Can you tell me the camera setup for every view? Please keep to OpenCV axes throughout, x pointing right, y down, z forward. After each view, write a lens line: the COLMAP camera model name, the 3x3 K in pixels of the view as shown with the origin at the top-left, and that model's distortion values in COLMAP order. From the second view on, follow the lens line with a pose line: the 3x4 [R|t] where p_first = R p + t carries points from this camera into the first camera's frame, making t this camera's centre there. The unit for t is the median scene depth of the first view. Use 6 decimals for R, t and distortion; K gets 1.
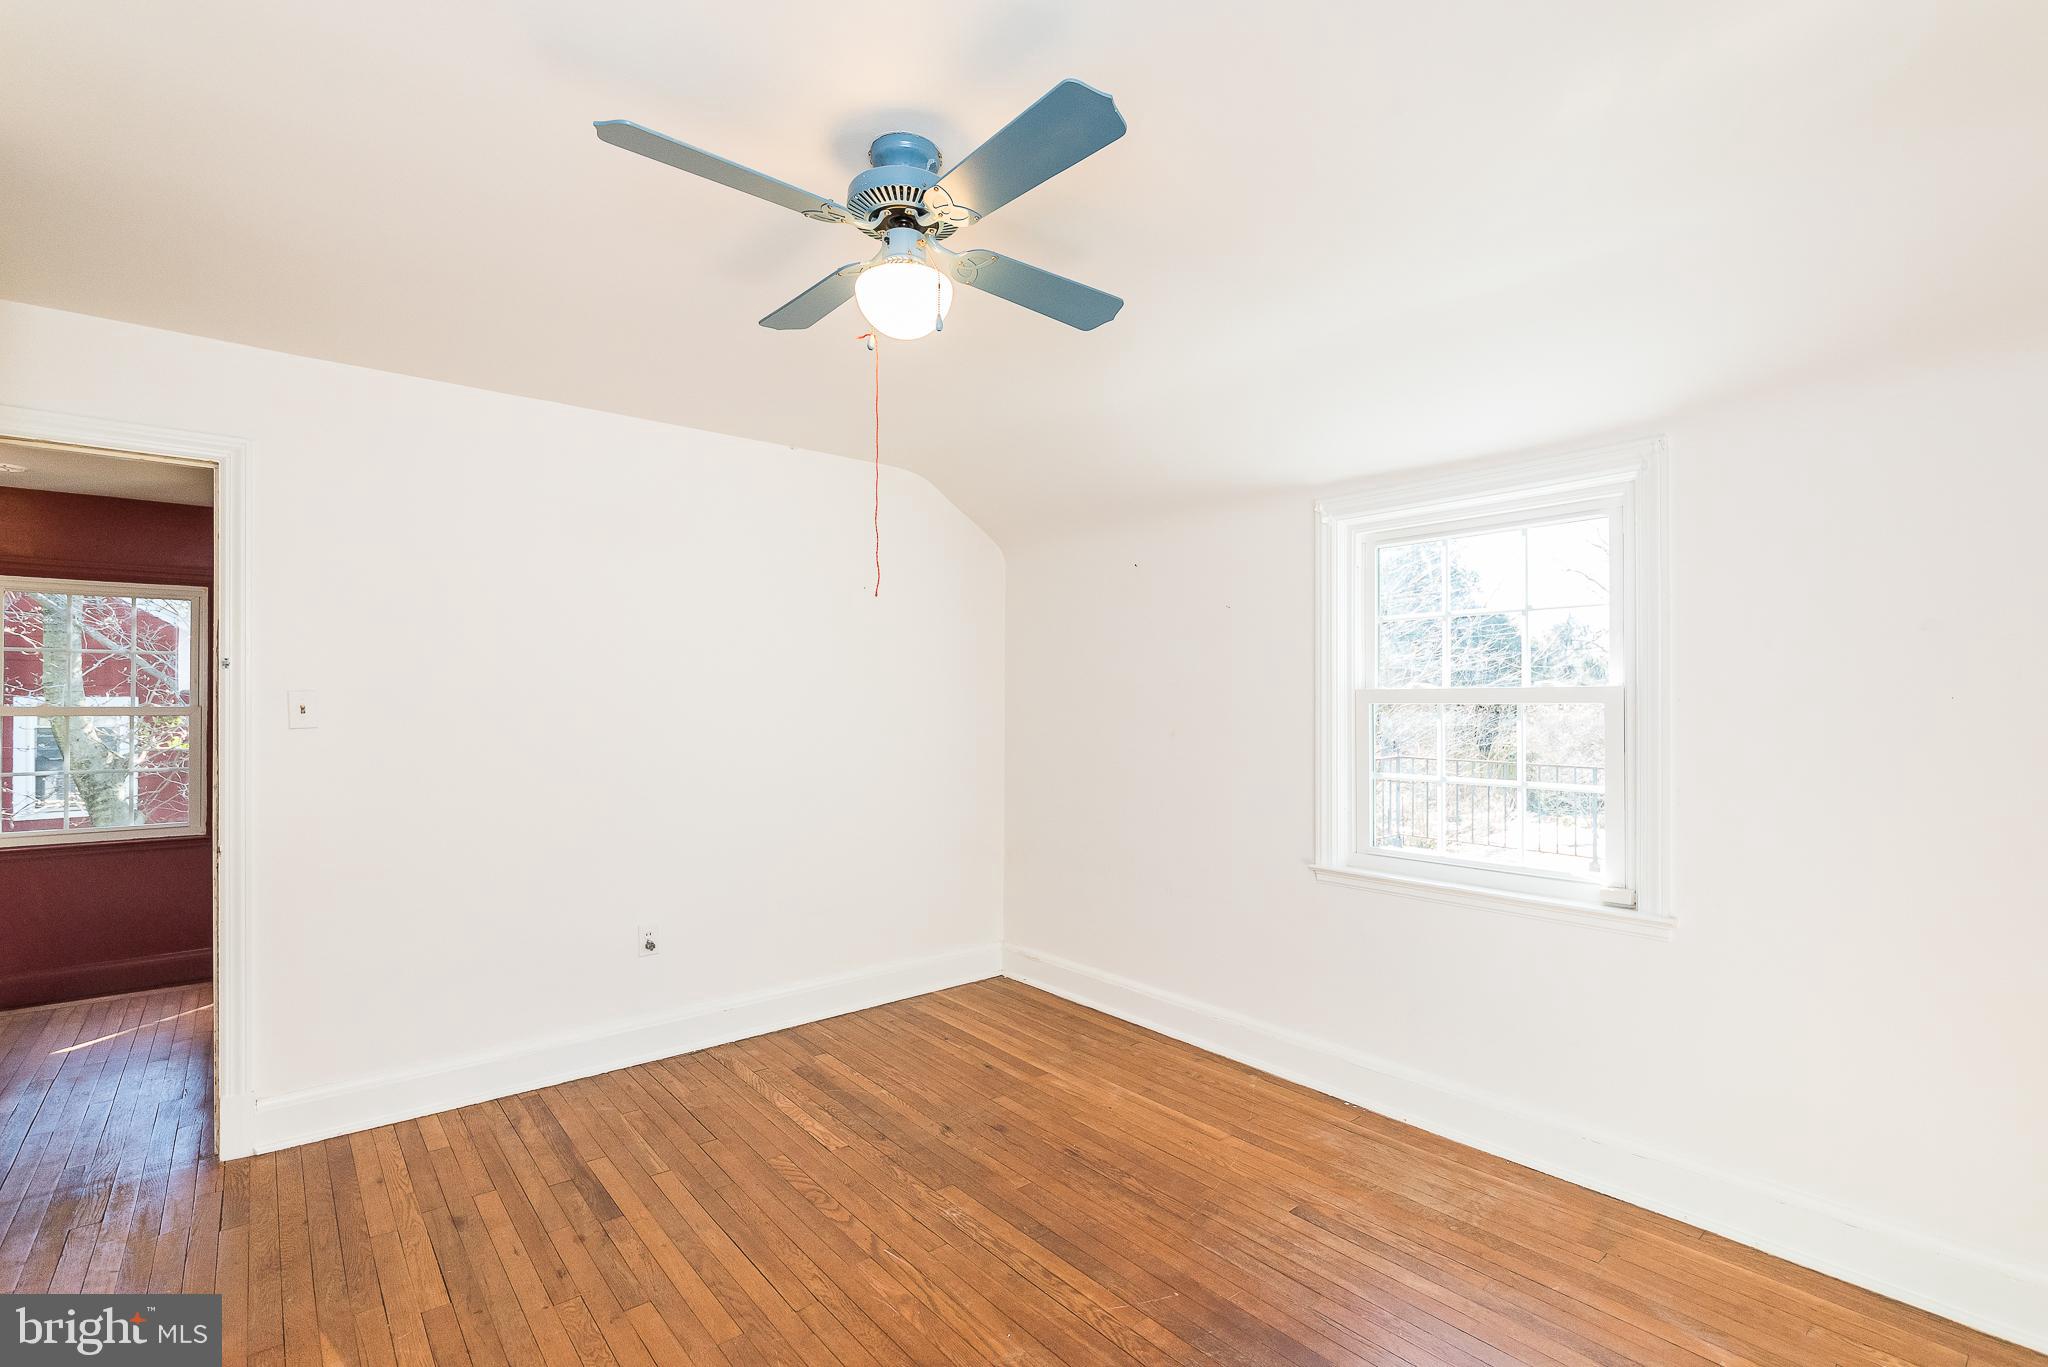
lens RADIAL K [[927.7, 0, 1026.3], [0, 927.7, 690.8], [0, 0, 1]] dist [-0.000242, -0.000121]
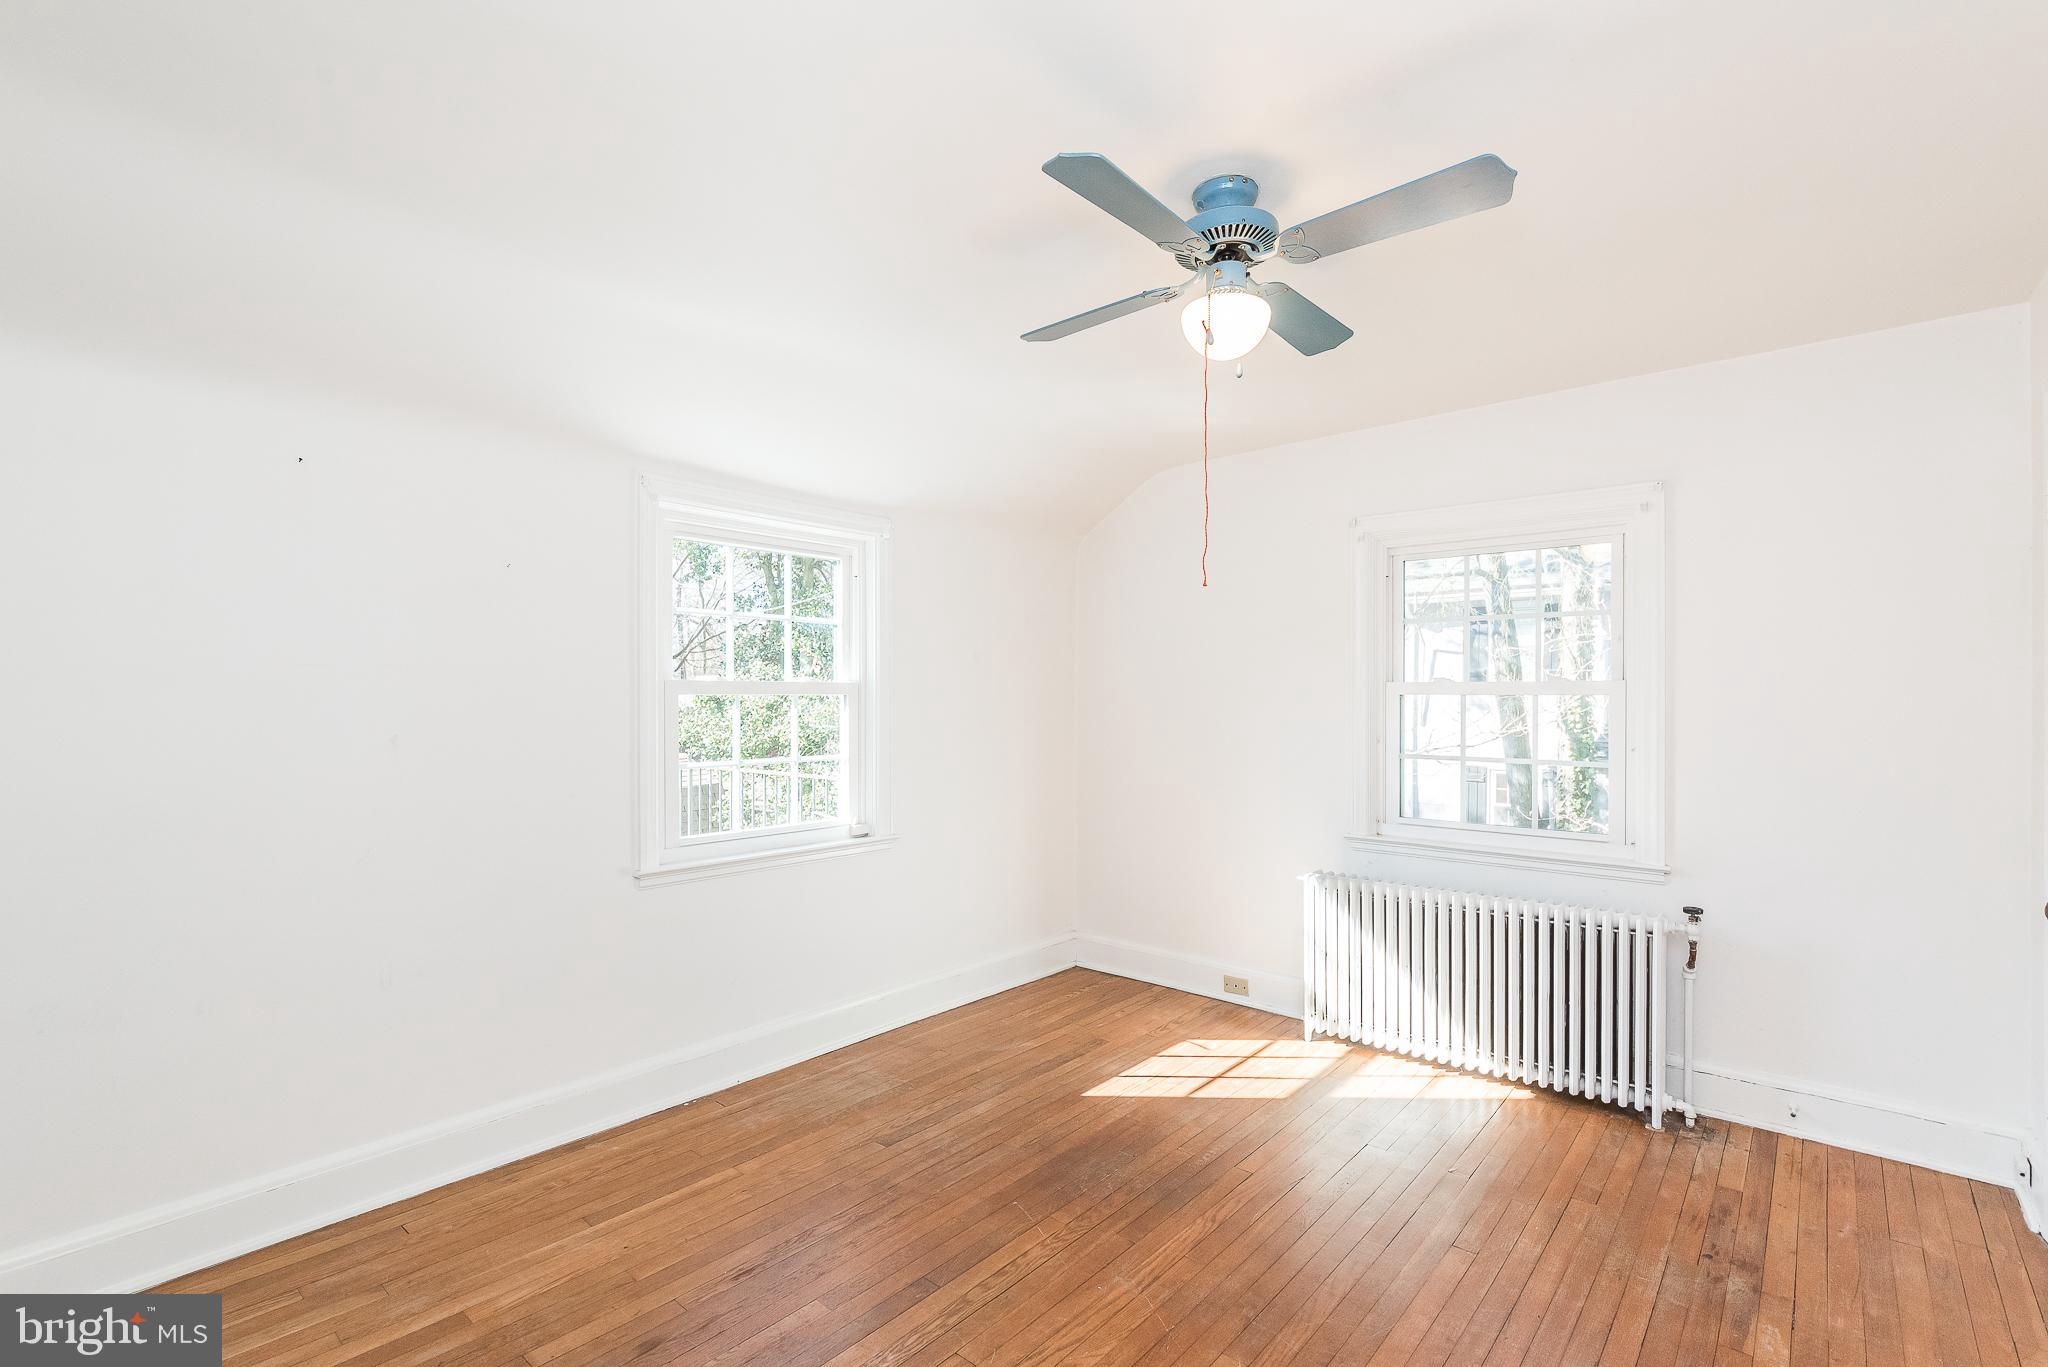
lens RADIAL K [[927.7, 0, 1026.3], [0, 927.7, 691.7], [0, 0, 1]] dist [-0.000242, -0.000121]
pose [[-0.144407, 0.003842, 0.989511, -0.731638], [-0.011428, 0.999919, -0.005550, 0.012763], [-0.989452, -0.012110, -0.144352, 0.857962]]
